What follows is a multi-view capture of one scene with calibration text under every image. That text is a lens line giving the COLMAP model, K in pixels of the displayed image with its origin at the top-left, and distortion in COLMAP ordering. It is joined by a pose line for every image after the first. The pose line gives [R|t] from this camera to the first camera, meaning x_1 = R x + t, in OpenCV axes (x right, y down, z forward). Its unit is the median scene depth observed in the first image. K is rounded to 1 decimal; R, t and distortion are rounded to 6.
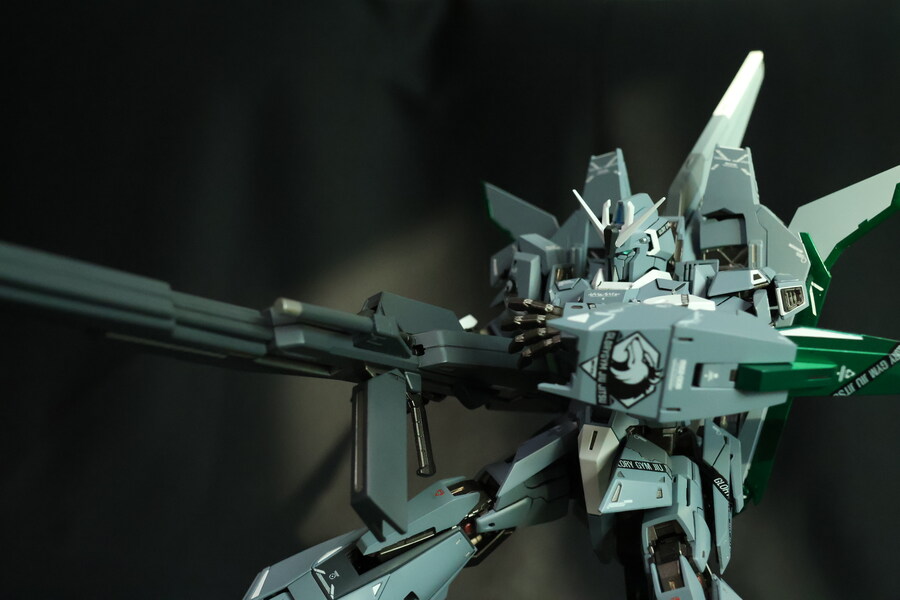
lens RADIAL K [[1277.2, 0, 446.0], [0, 1277.2, 301.1], [0, 0, 1]] dist [0.226285, 0.000000]
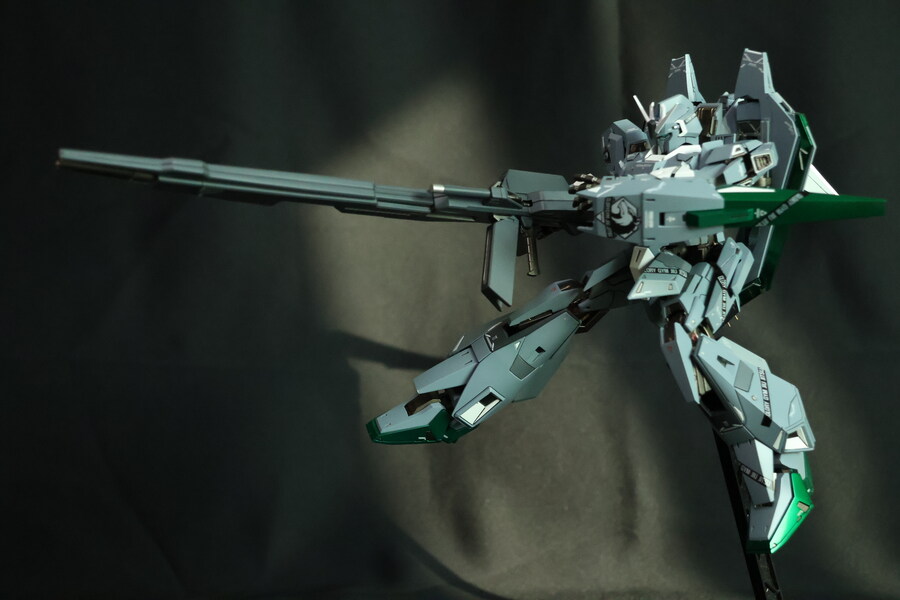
lens RADIAL K [[1465.0, 0, 451.8], [0, 1465.0, 304.0], [0, 0, 1]] dist [0.487479, 0.000000]
pose [[0.959378, -0.011765, -0.281879, 0.447050], [0.054345, 0.988125, 0.143722, -0.122664], [0.276841, -0.153202, 0.948624, -0.923808]]
